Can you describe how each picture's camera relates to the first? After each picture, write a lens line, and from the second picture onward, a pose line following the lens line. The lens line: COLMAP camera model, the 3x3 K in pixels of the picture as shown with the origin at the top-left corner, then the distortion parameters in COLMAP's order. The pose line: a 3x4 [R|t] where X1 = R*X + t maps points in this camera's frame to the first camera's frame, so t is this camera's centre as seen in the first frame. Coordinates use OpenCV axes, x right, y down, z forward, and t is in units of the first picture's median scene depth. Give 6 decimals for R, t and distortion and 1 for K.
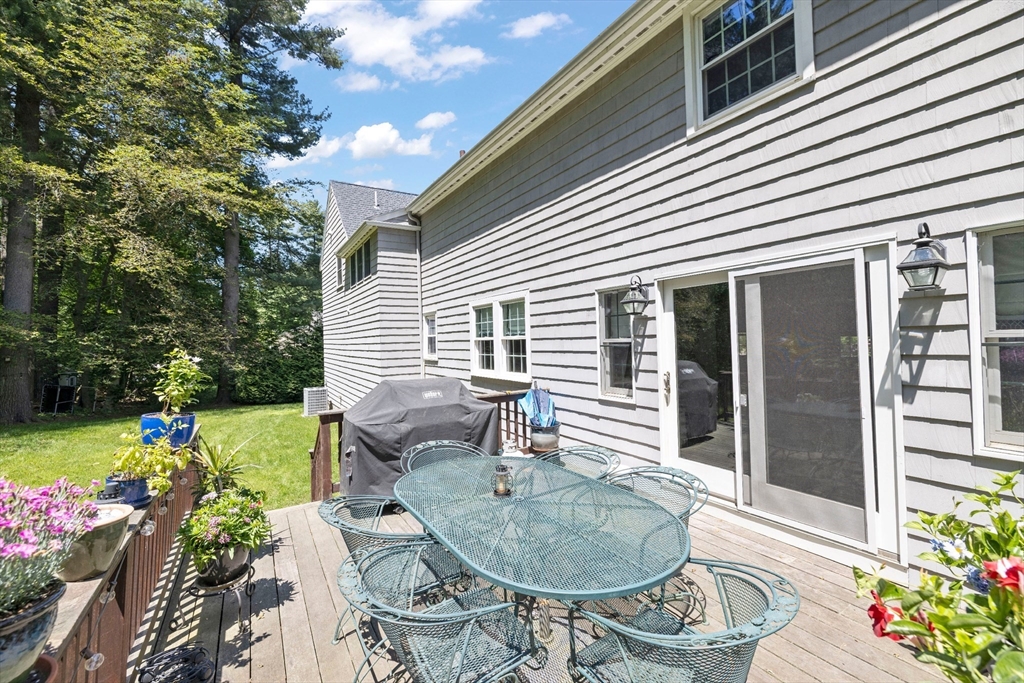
lens RADIAL K [[425.8, 0, 511.1], [0, 425.8, 342.5], [0, 0, 1]] dist [-0.006713, 0.000858]
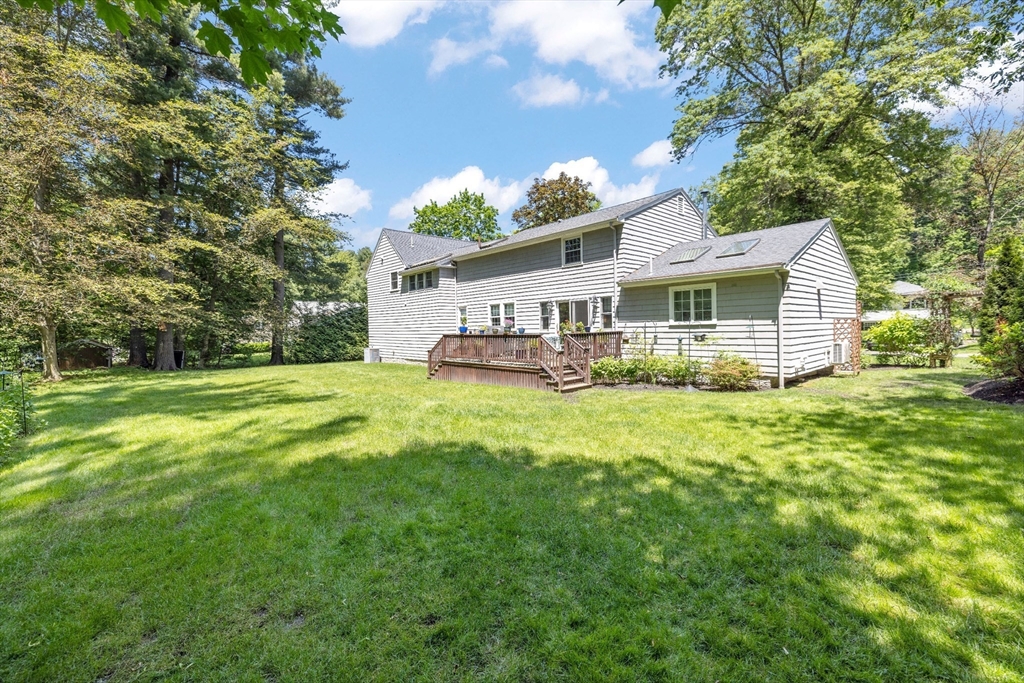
lens RADIAL K [[425.8, 0, 512.2], [0, 425.8, 339.8], [0, 0, 1]] dist [-0.006713, 0.000858]
pose [[0.983259, 0.008564, 0.182010, -0.659110], [-0.010671, 0.999887, 0.010599, 0.156625], [-0.181898, -0.012364, 0.983240, -2.433962]]
